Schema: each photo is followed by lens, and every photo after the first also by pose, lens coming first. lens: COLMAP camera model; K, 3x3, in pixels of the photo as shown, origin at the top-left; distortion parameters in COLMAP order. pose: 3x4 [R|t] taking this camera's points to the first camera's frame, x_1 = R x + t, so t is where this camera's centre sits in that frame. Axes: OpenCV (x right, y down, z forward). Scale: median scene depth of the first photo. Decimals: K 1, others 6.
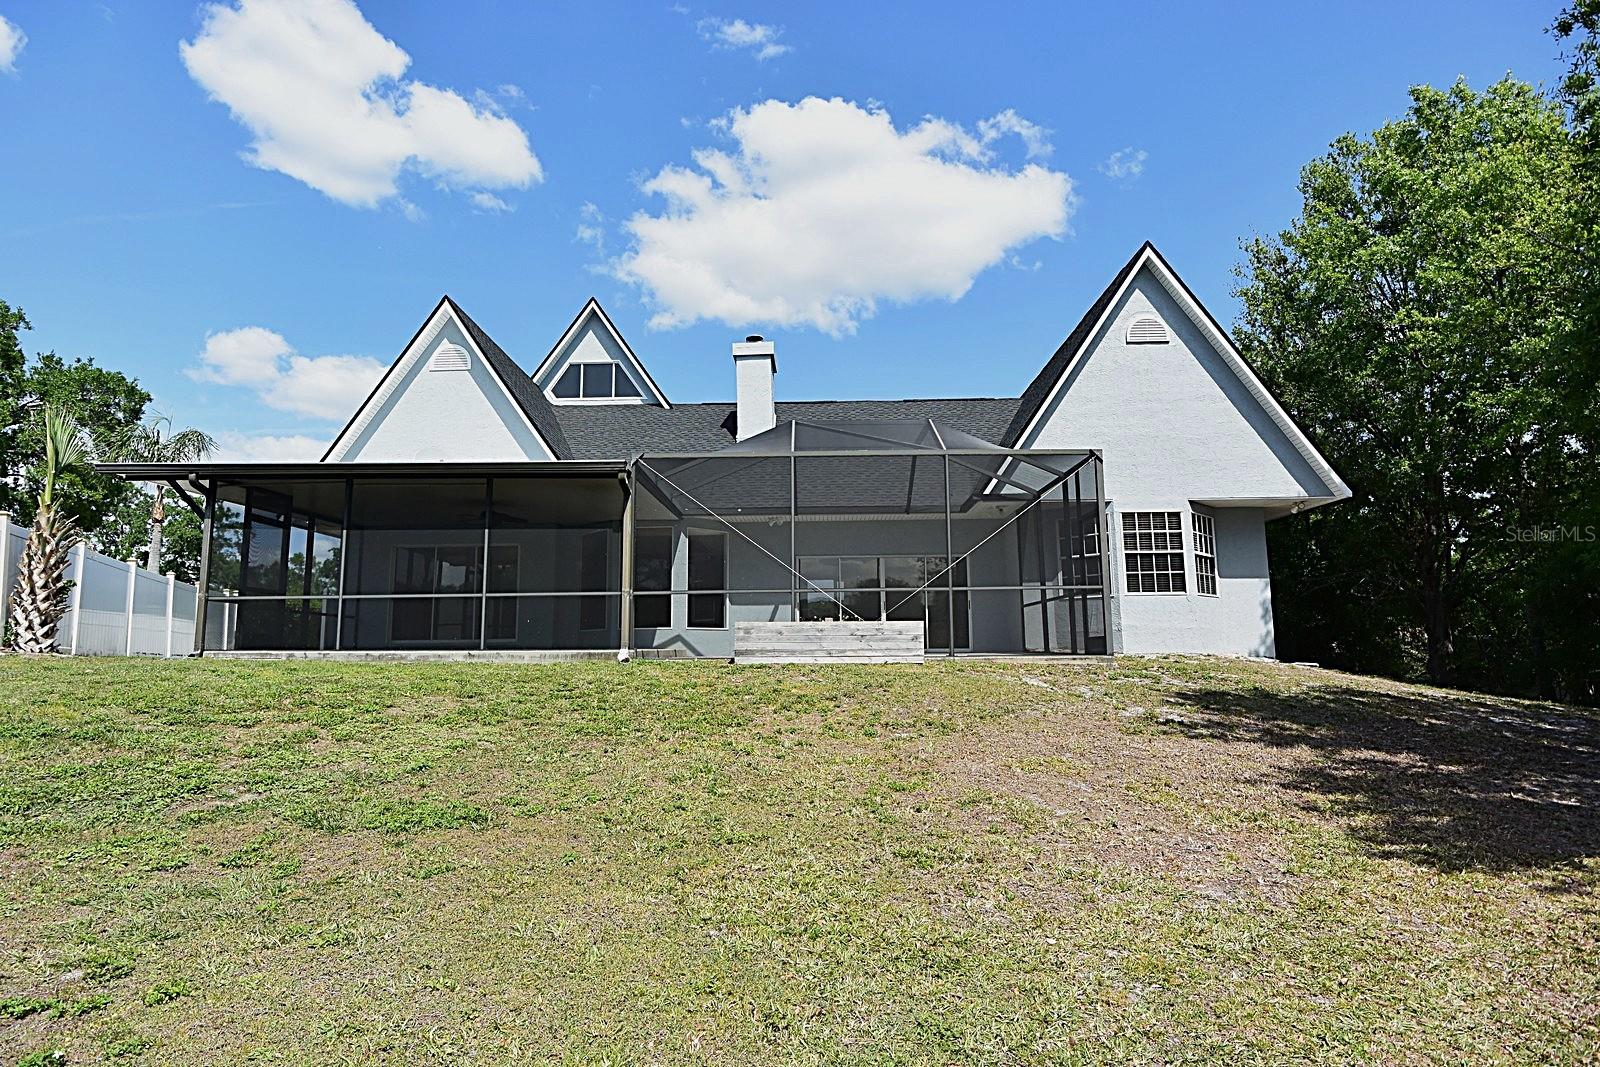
lens RADIAL K [[834.6, 0, 800.5], [0, 834.6, 539.6], [0, 0, 1]] dist [-0.002228, -0.026787]
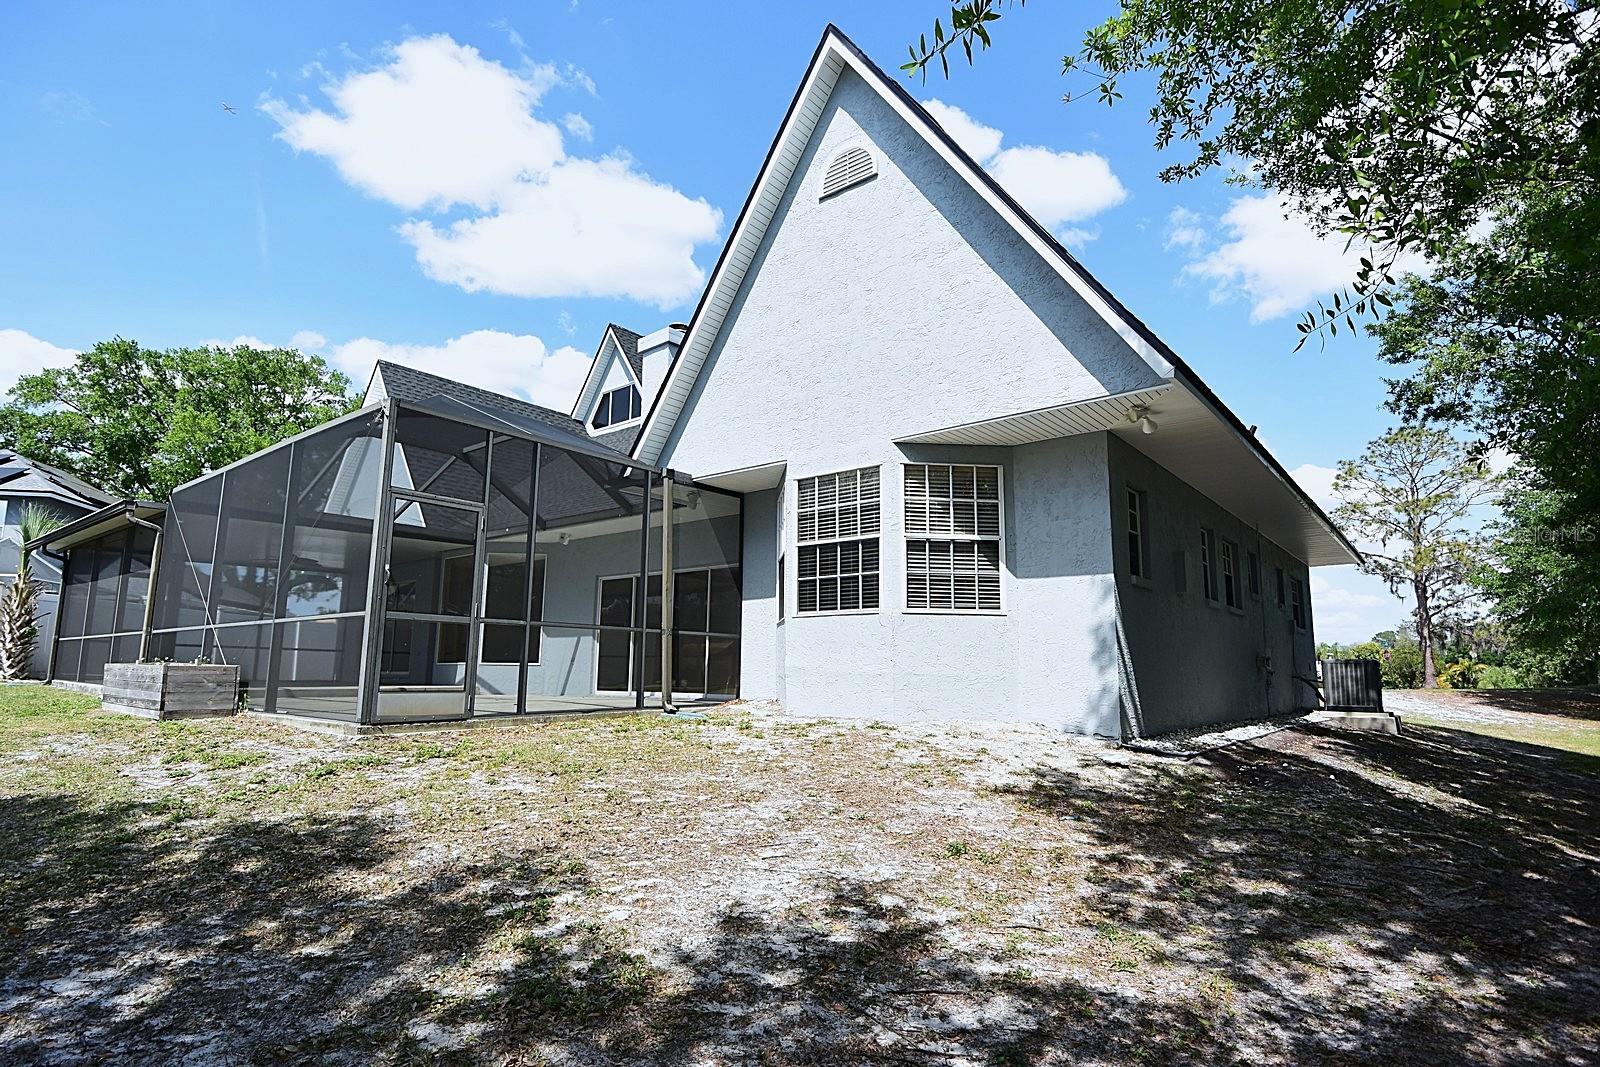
lens RADIAL K [[834.6, 0, 800.5], [0, 834.6, 539.6], [0, 0, 1]] dist [-0.002228, -0.026787]
pose [[0.756078, -0.073407, -0.650352, 0.764630], [0.054471, 0.997300, -0.049242, 0.040372], [0.652211, 0.001805, 0.758035, 0.532776]]
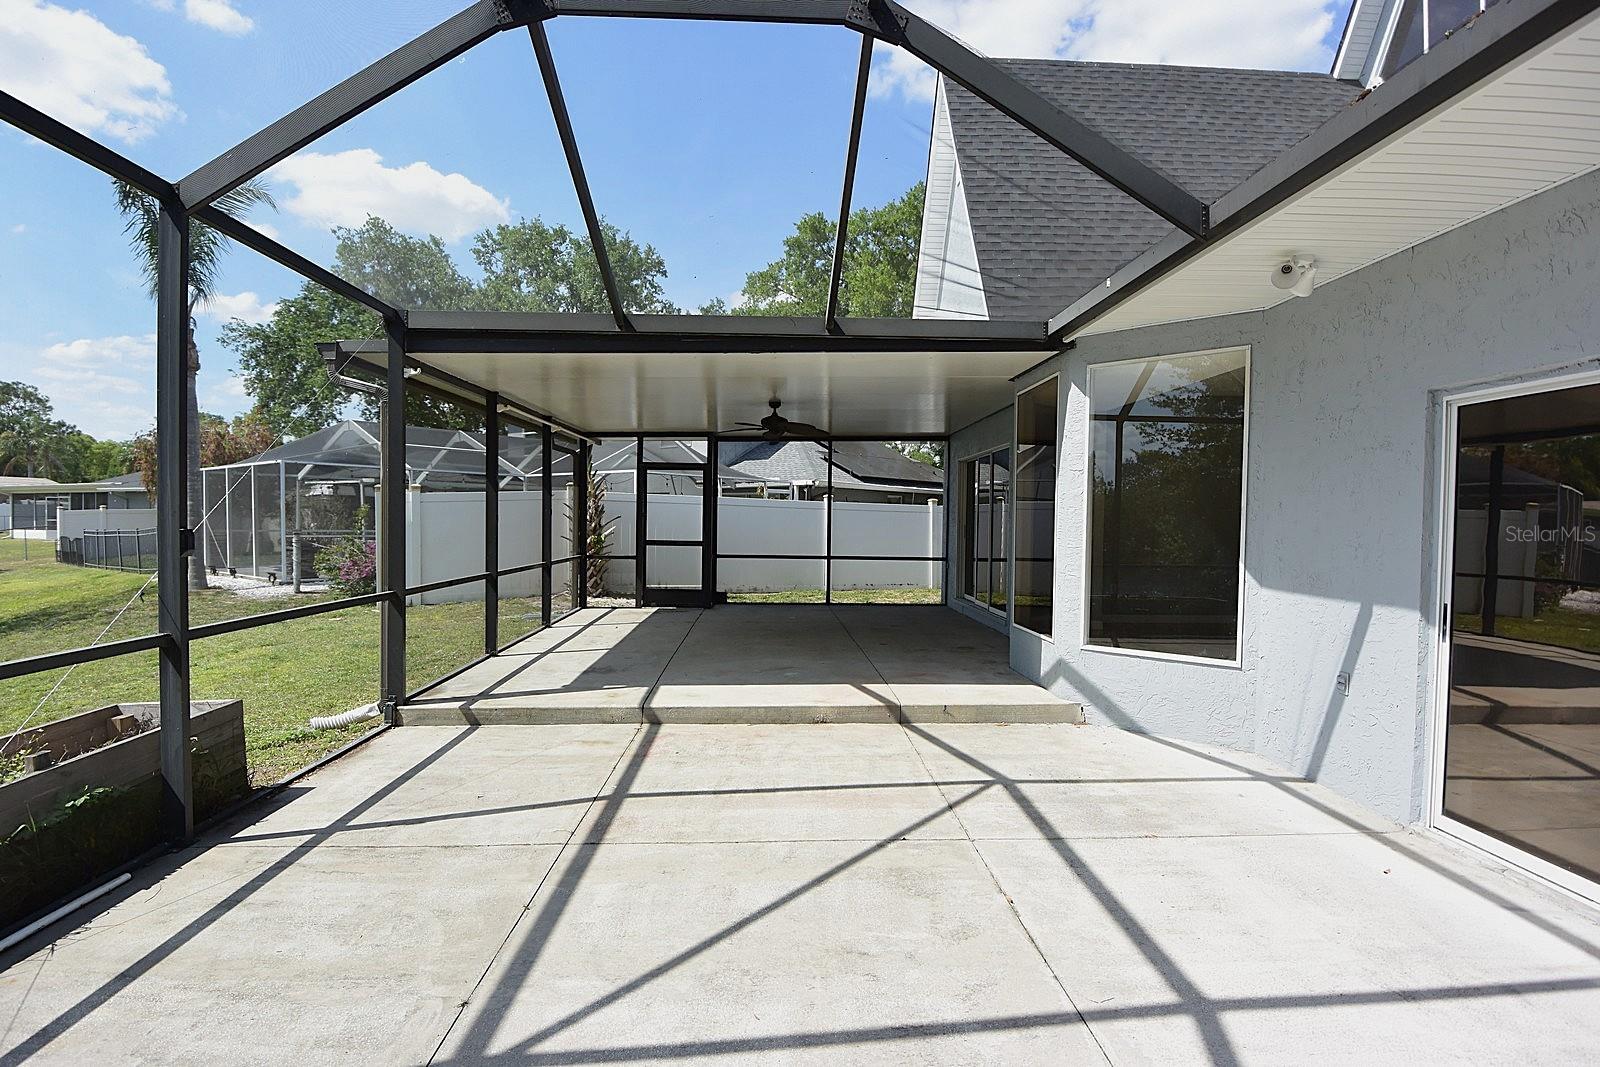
lens RADIAL K [[834.6, 0, 800.5], [0, 834.6, 539.6], [0, 0, 1]] dist [-0.002228, -0.026787]
pose [[-0.005553, 0.051330, -0.998666, 0.257079], [0.116280, 0.991940, 0.050338, 0.032445], [0.993201, -0.115845, -0.011477, 0.884386]]
